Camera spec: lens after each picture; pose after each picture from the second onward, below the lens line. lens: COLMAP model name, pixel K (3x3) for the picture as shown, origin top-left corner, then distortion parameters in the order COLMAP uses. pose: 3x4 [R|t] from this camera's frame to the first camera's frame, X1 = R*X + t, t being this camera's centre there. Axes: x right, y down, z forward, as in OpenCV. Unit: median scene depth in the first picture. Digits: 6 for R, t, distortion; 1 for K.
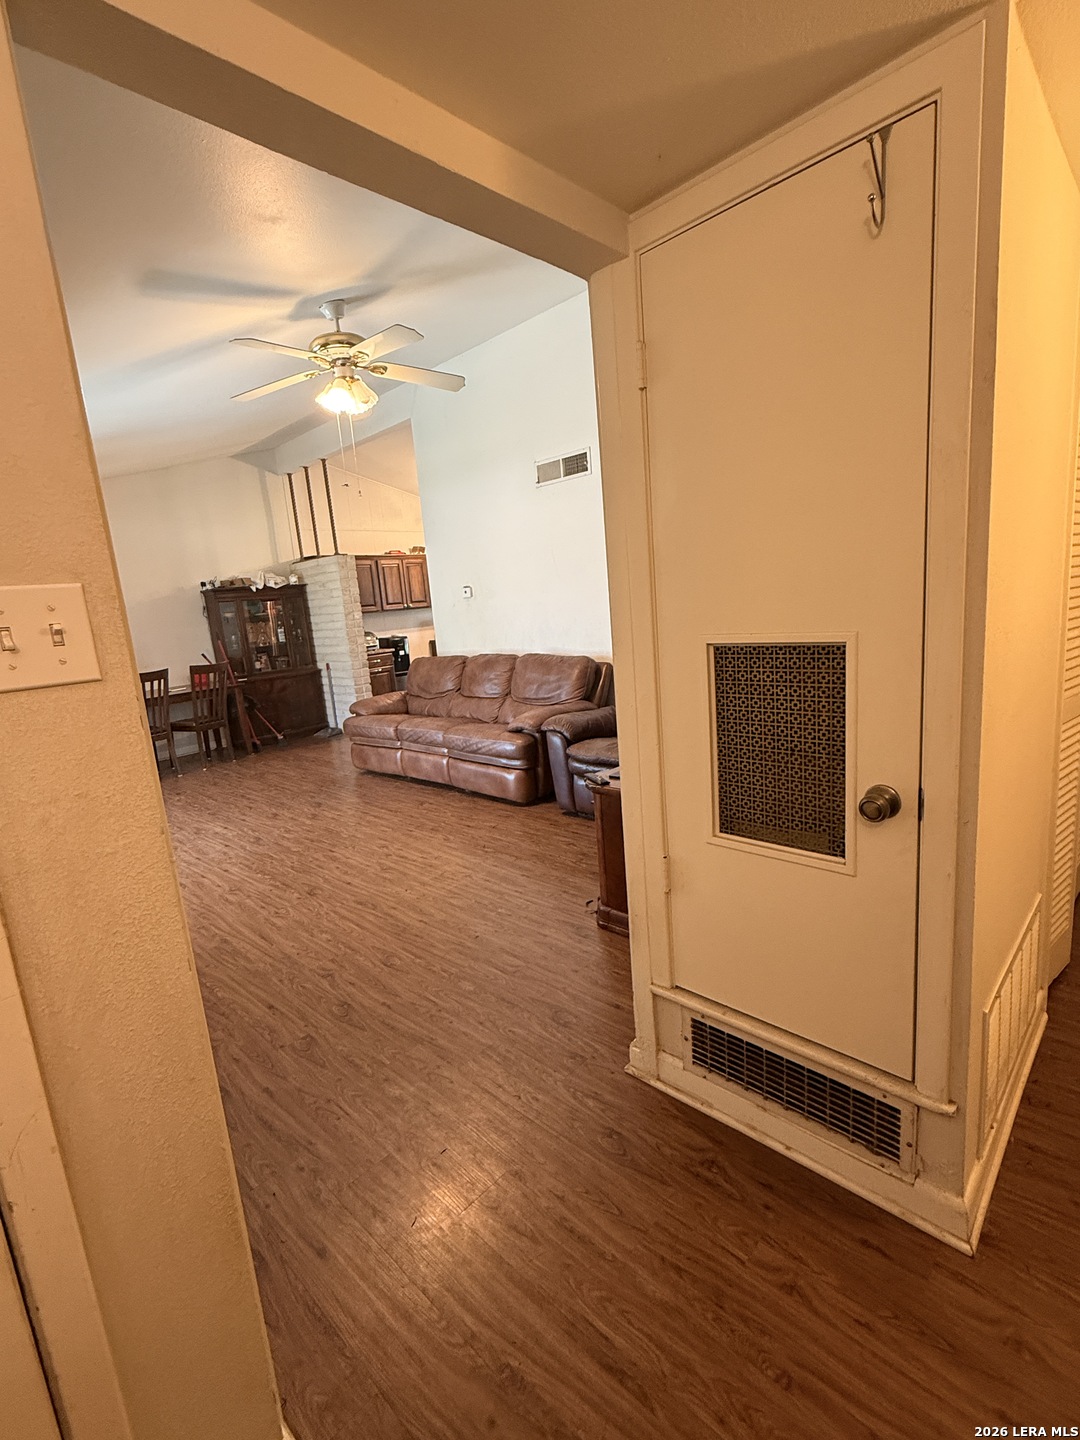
lens RADIAL K [[664.9, 0, 539.2], [0, 664.9, 722.7], [0, 0, 1]] dist [0.001192, -0.001214]
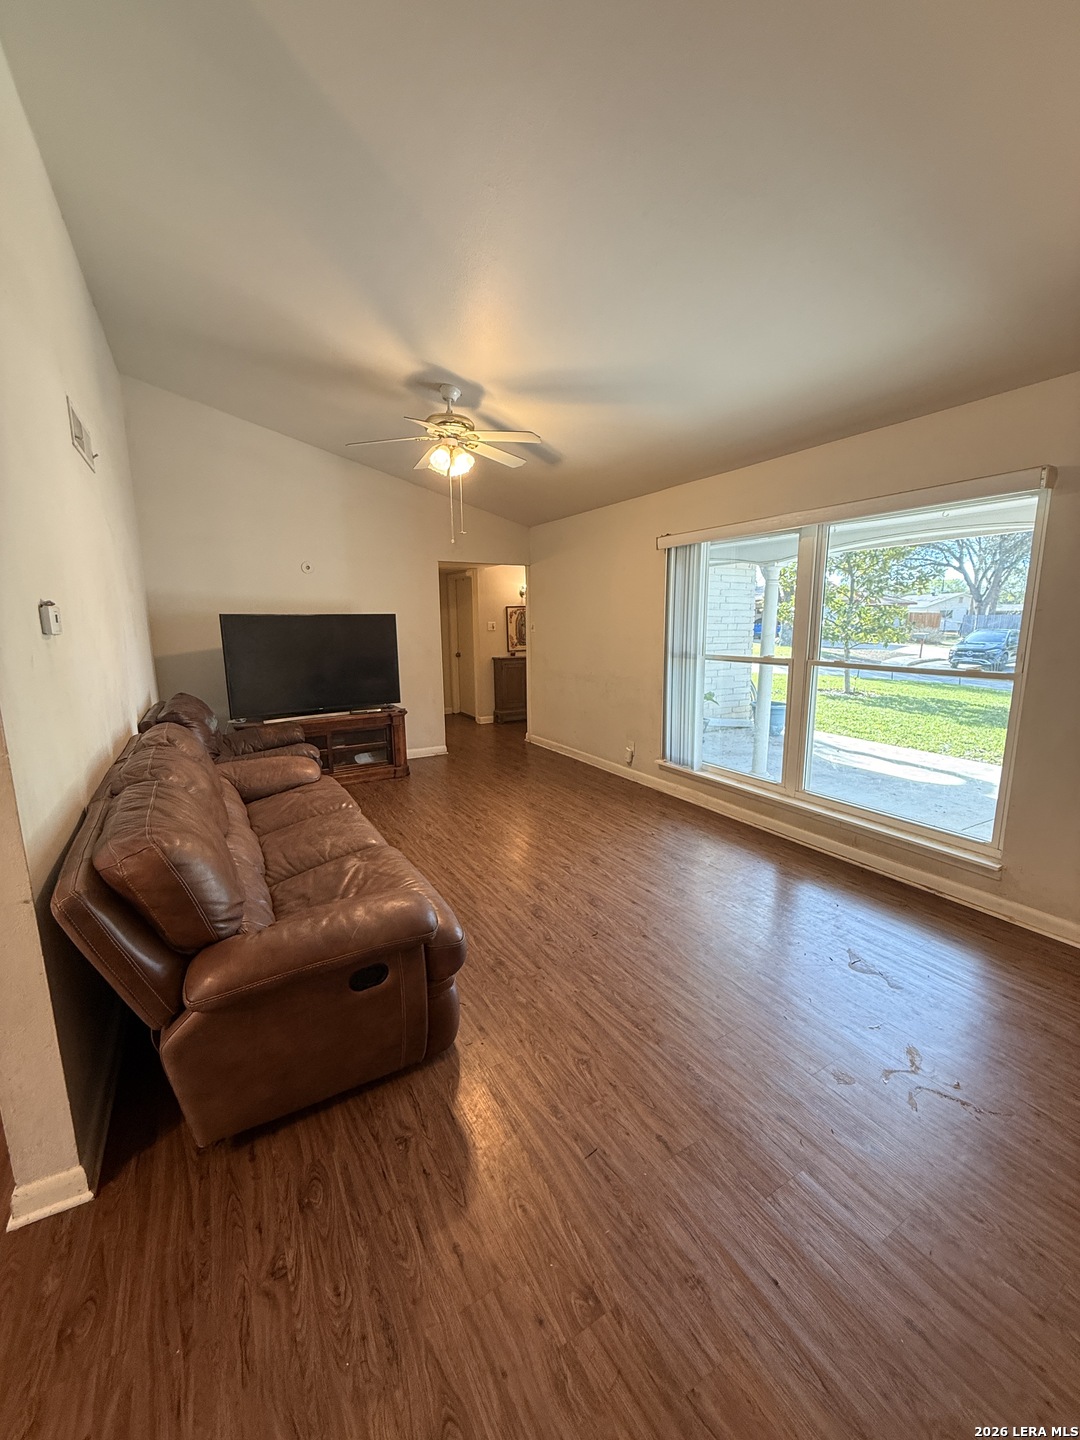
lens RADIAL K [[582.1, 0, 531.2], [0, 582.1, 716.7], [0, 0, 1]] dist [0.001076, 0.000259]
pose [[-0.954463, 0.036958, 0.296031, -0.563052], [0.134022, 0.939647, 0.314804, -0.279428], [-0.266530, 0.340144, -0.901812, 1.623007]]
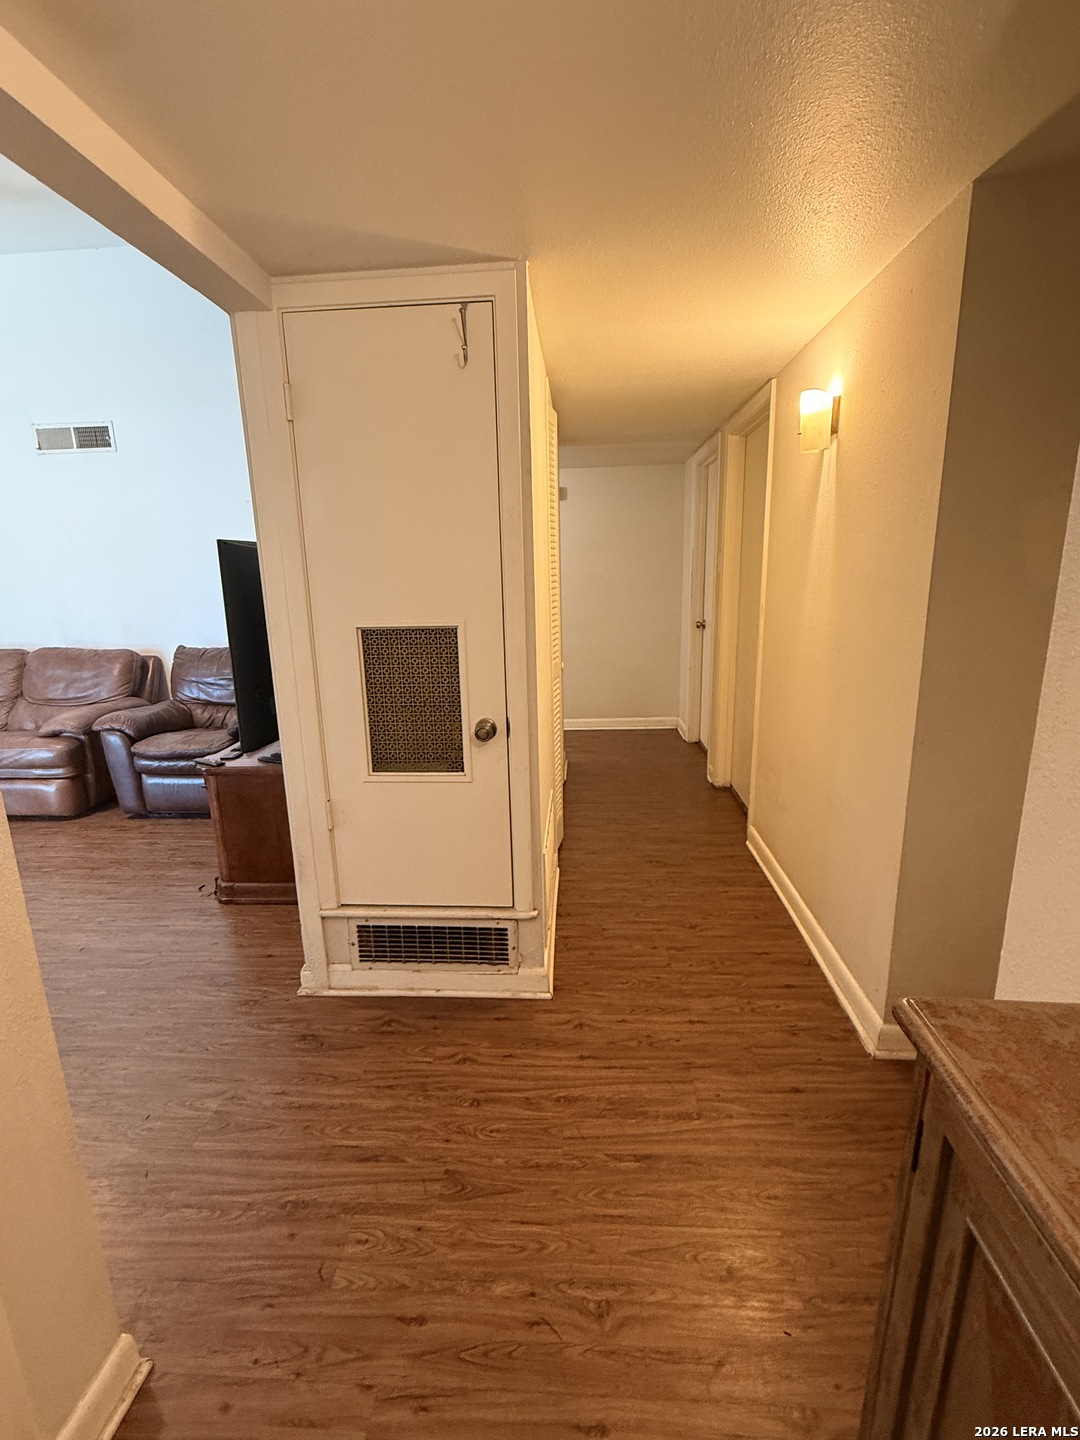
lens RADIAL K [[664.9, 0, 538.3], [0, 664.9, 722.1], [0, 0, 1]] dist [0.001192, -0.001214]
pose [[0.757383, -0.083605, 0.647596, -0.115765], [0.081284, 0.996127, 0.033536, 0.017739], [-0.647891, 0.027239, 0.761246, -0.076349]]
